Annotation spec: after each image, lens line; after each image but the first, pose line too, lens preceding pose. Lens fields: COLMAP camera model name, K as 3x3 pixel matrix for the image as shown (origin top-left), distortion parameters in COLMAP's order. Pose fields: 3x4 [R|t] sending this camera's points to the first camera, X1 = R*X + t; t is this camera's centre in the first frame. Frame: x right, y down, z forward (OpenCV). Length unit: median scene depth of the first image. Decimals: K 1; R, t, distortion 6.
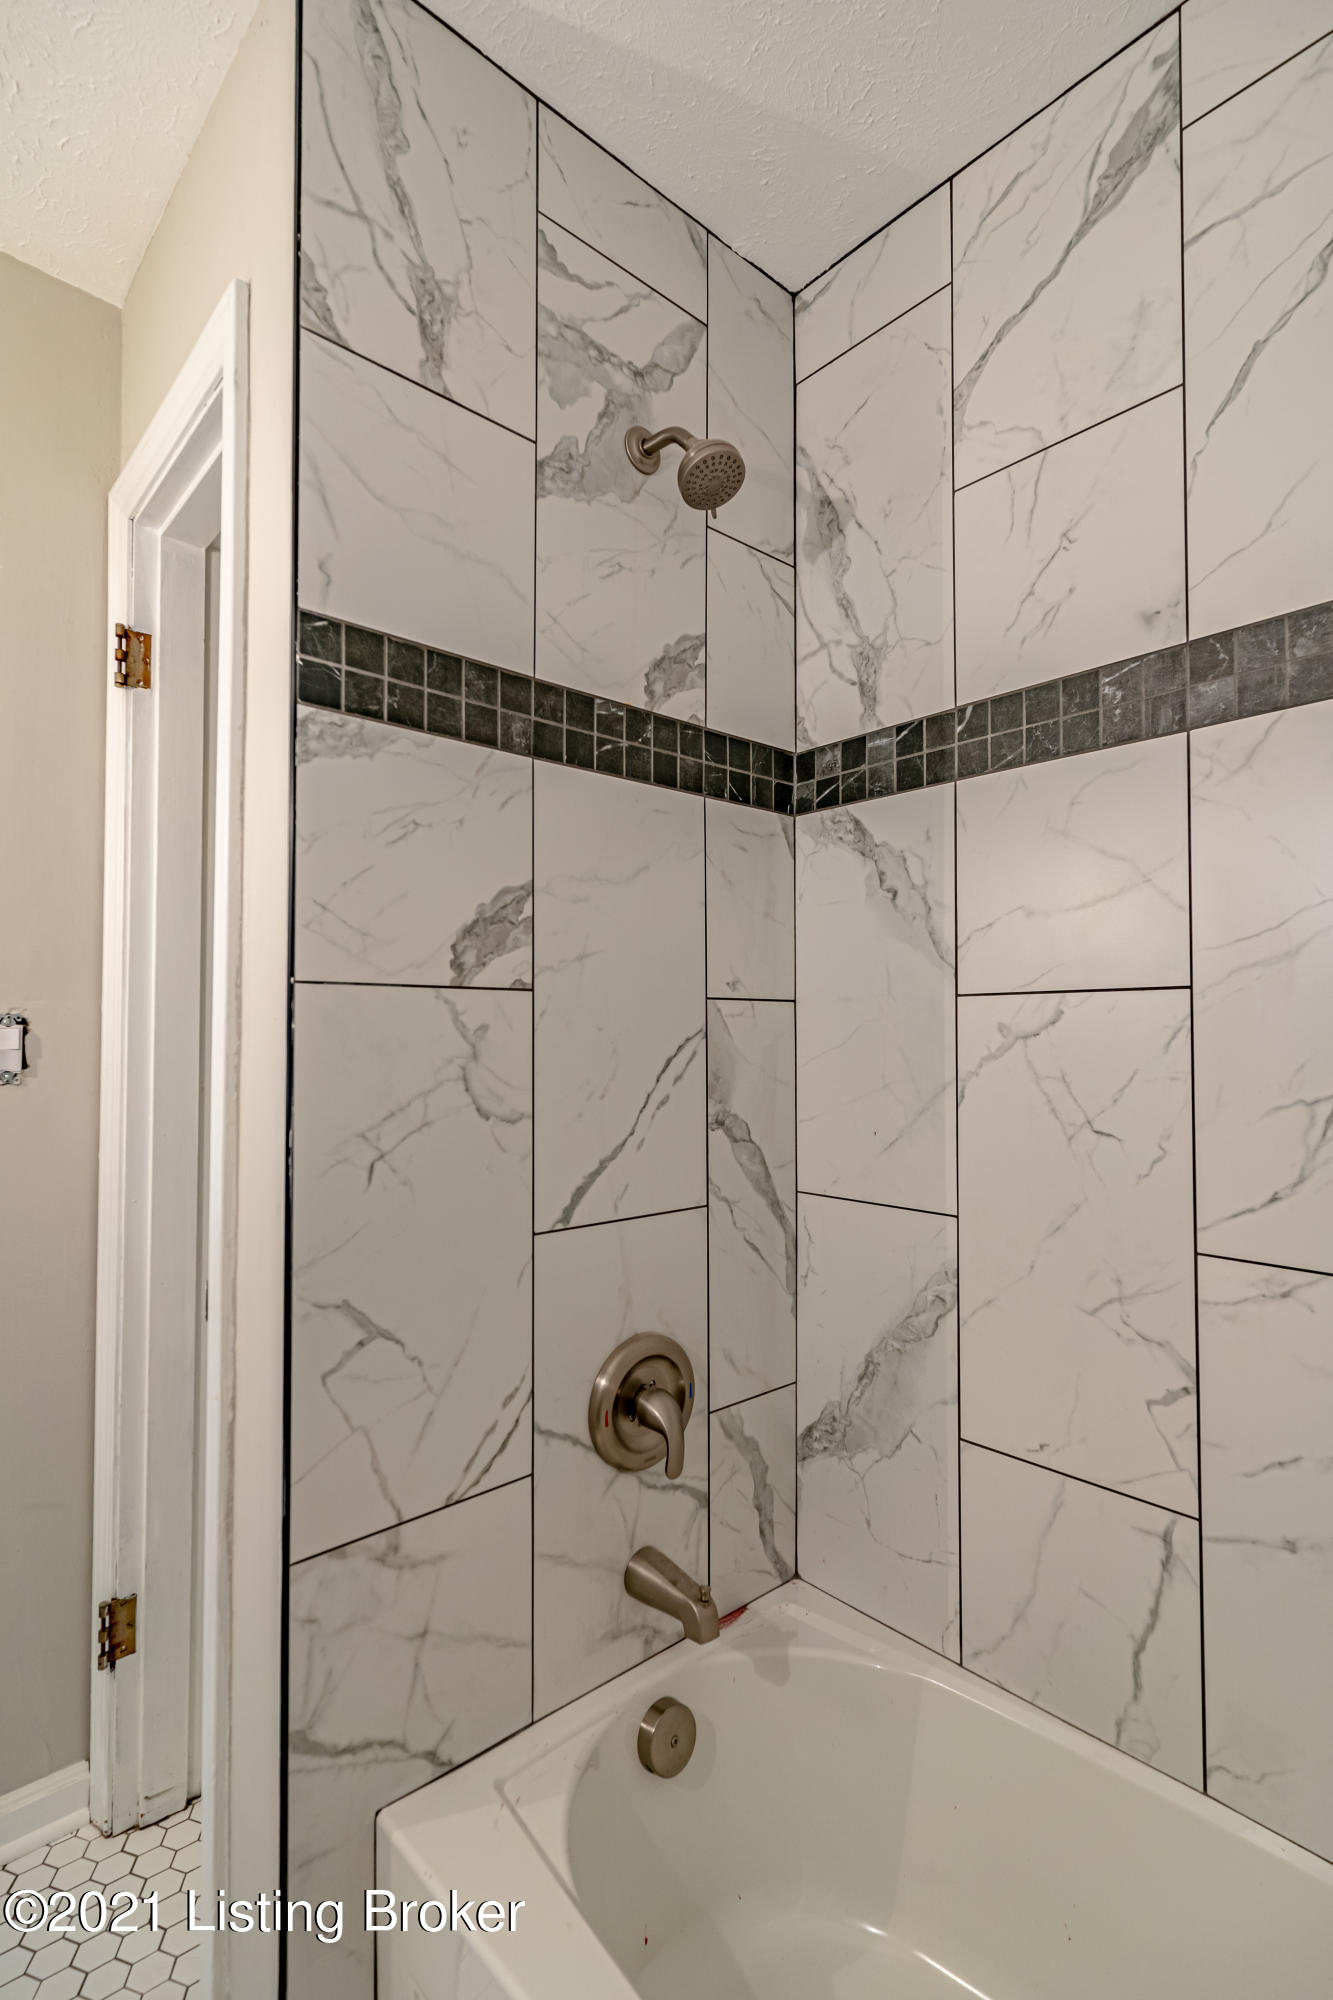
lens RADIAL K [[955.5, 0, 669.1], [0, 955.5, 1006.5], [0, 0, 1]] dist [0.000650, 0.000754]
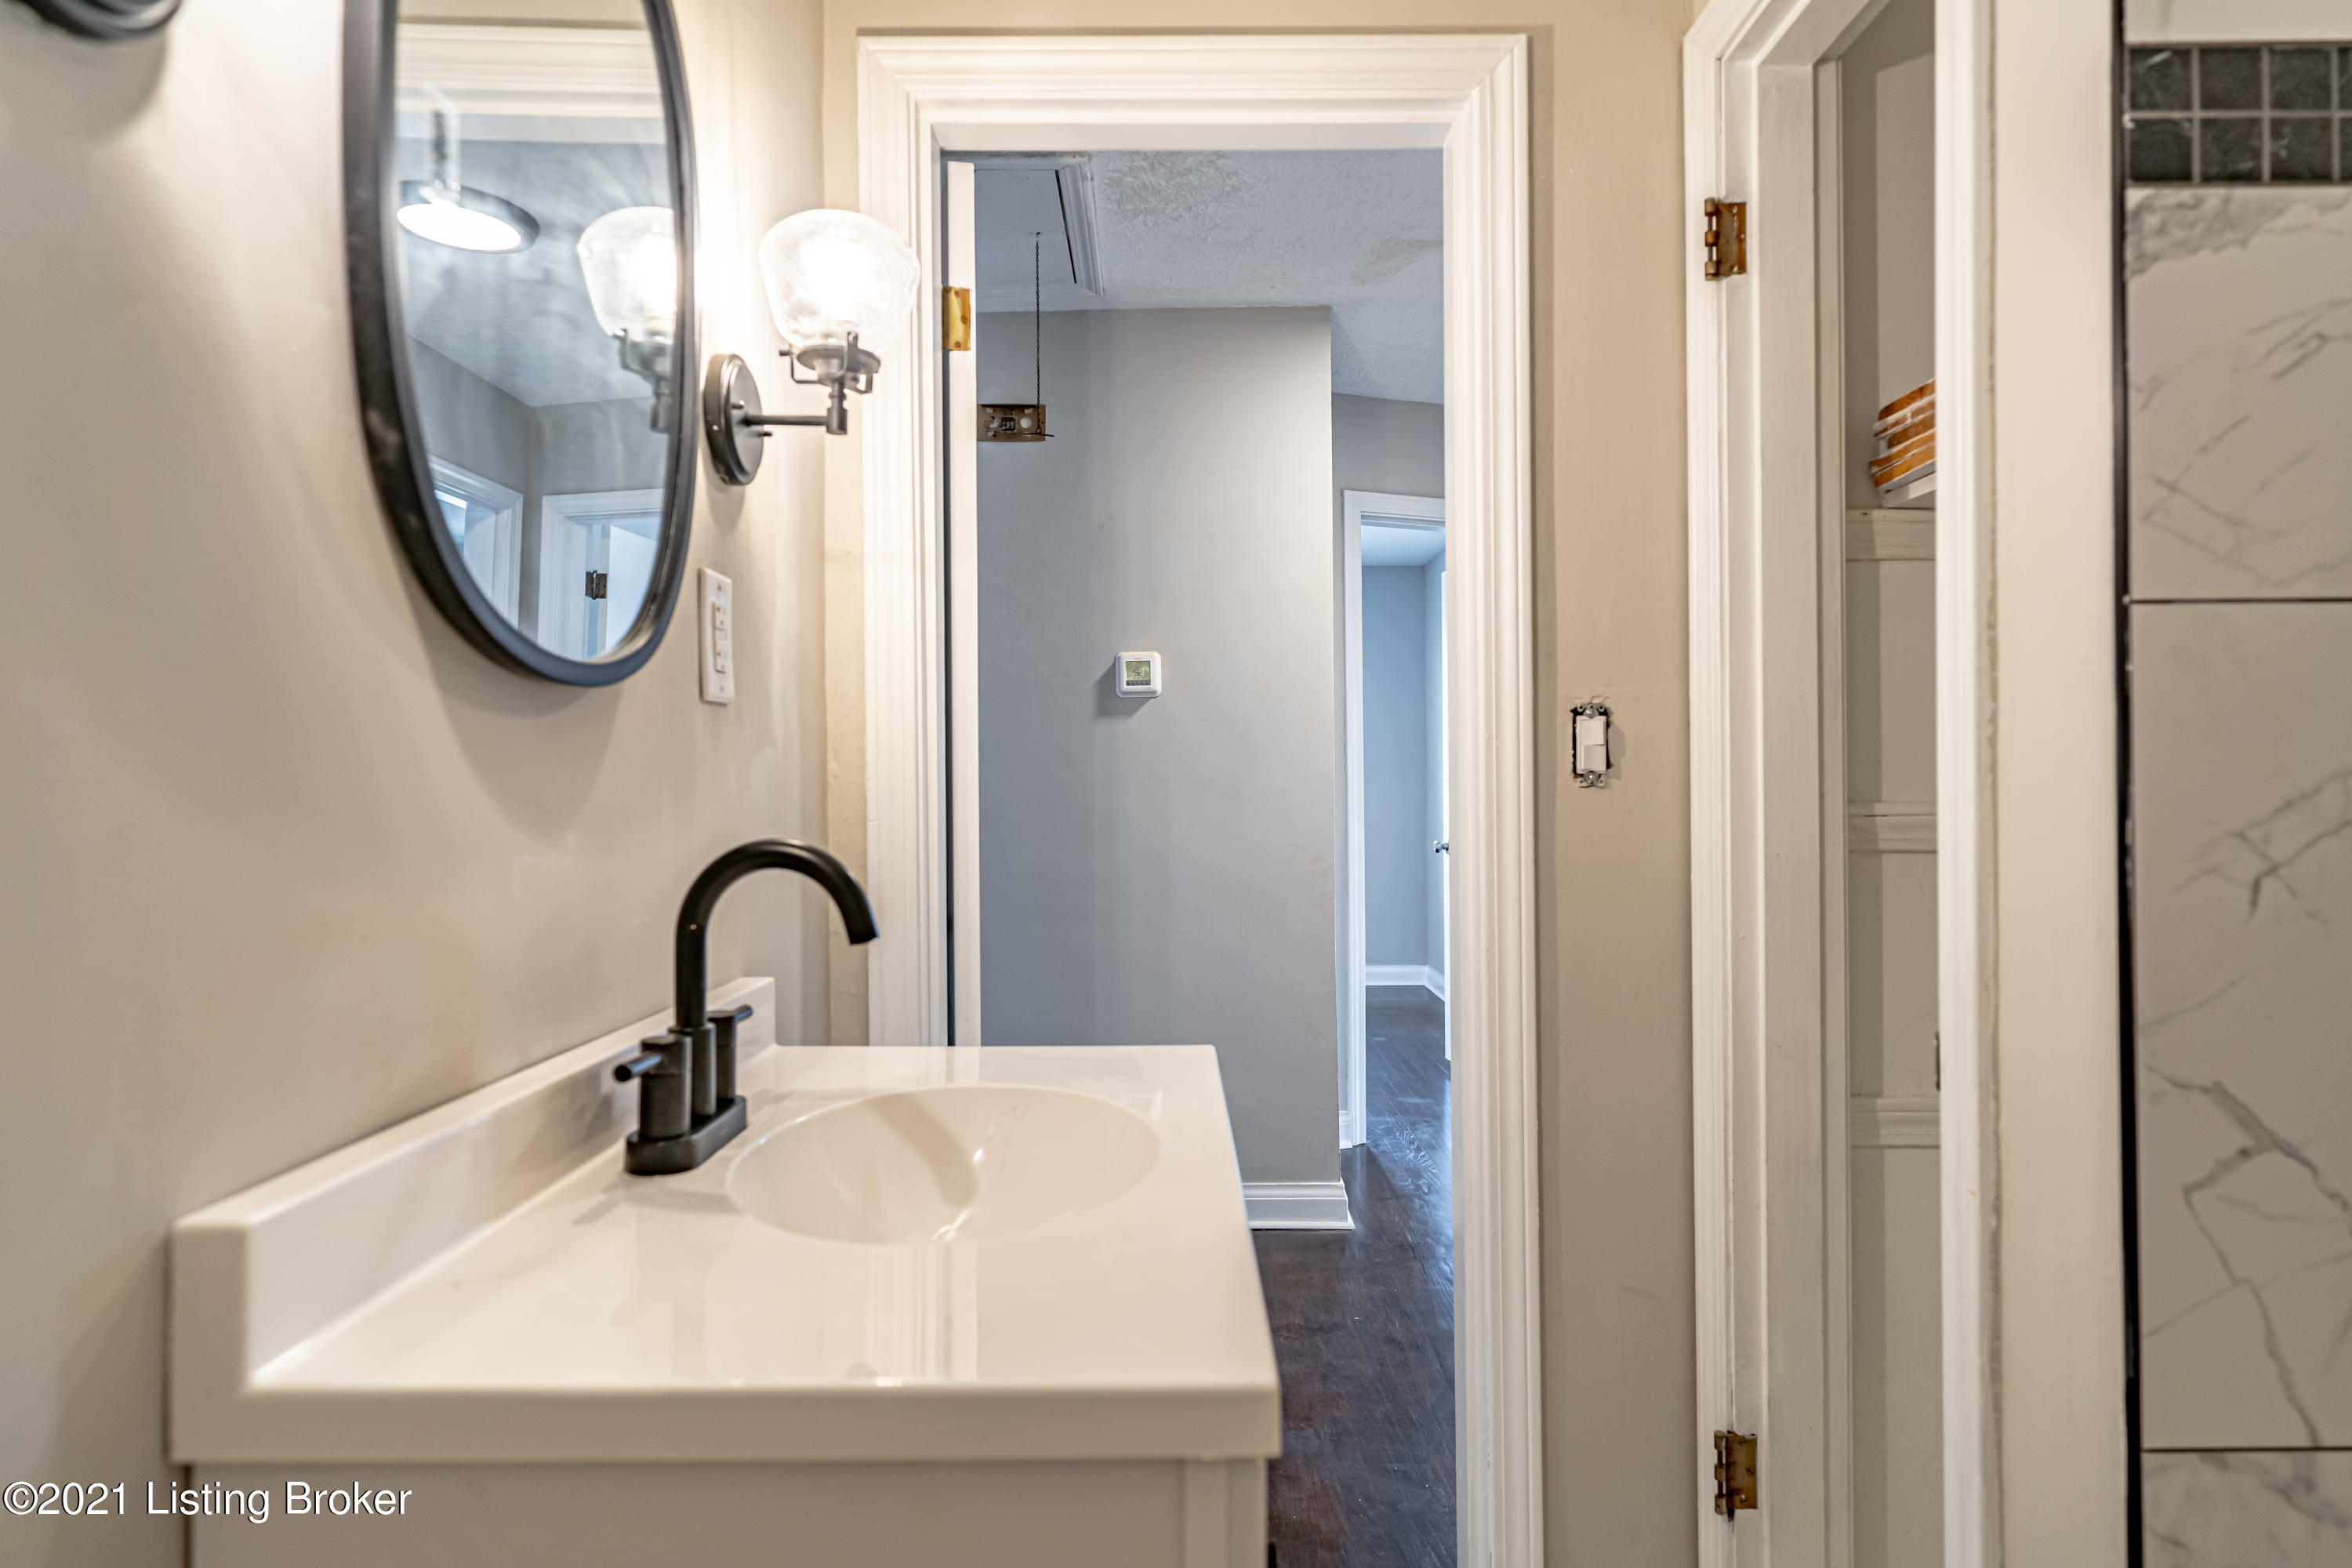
lens RADIAL K [[1306.2, 0, 1175.8], [0, 1306.2, 785.4], [0, 0, 1]] dist [0.000238, 0.000834]
pose [[0.743909, -0.005773, -0.668256, -0.262165], [0.025021, 0.999502, 0.019220, 0.065703], [0.667812, -0.031018, 0.743683, -0.137374]]
